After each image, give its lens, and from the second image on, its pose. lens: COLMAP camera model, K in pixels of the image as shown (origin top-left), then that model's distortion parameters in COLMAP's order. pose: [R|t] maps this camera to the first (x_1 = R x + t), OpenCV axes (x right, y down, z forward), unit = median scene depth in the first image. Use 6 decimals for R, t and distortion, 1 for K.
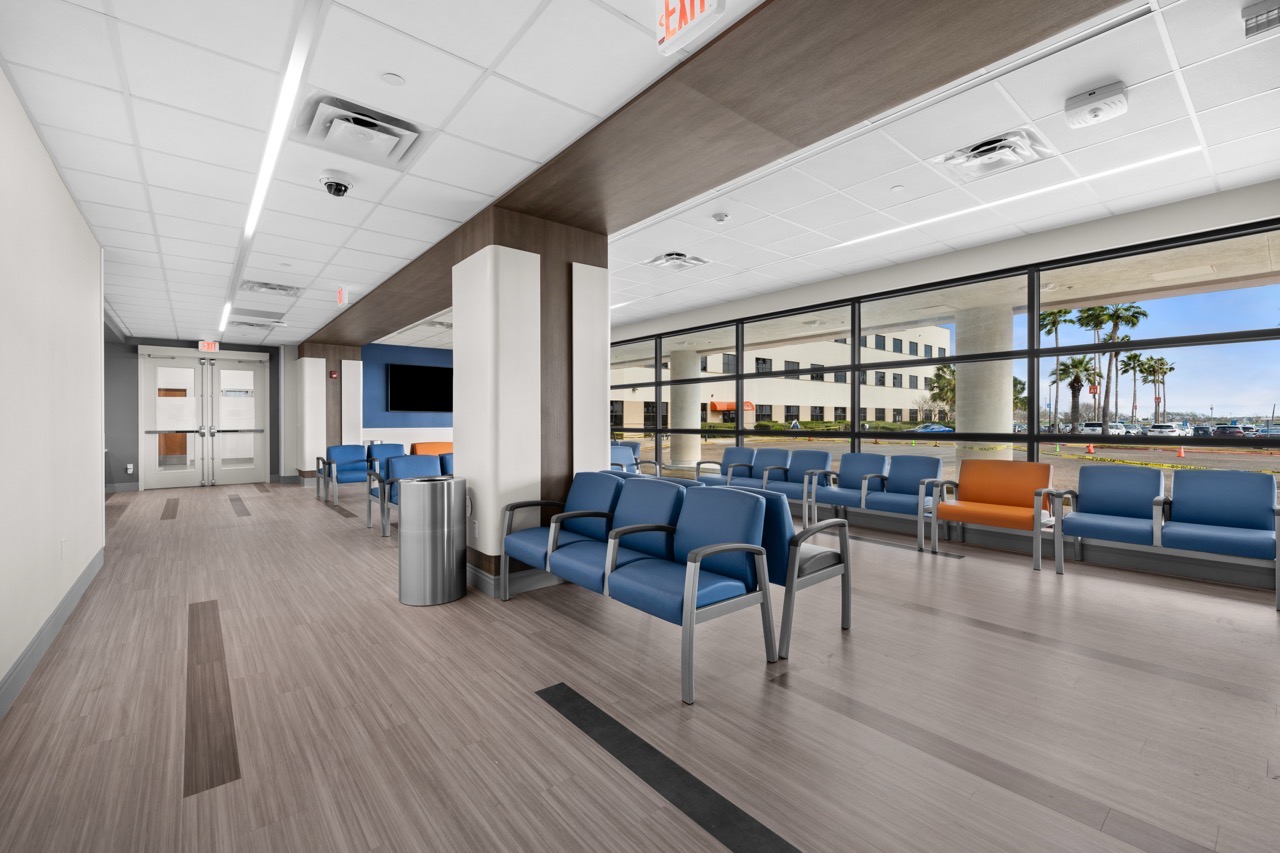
lens RADIAL K [[542.2, 0, 640.0], [0, 542.2, 426.5], [0, 0, 1]] dist [-0.001651, -0.000153]
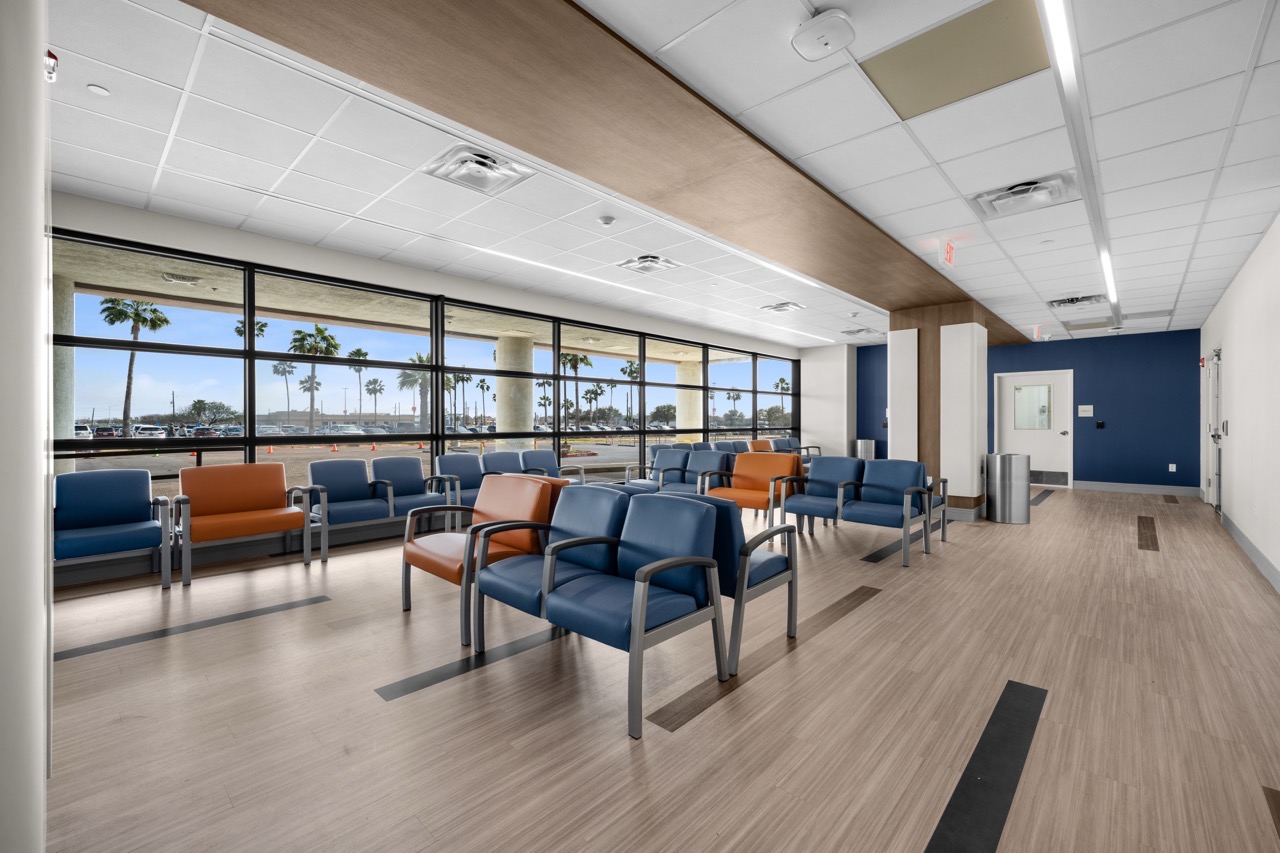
lens RADIAL K [[531.9, 0, 640.0], [0, 531.9, 426.5], [0, 0, 1]] dist [0.000866, 0.000254]
pose [[-0.134054, -0.005042, 0.990961, -0.598805], [0.011434, 0.999913, 0.006634, -0.006670], [-0.990908, 0.012220, -0.133984, 0.747363]]
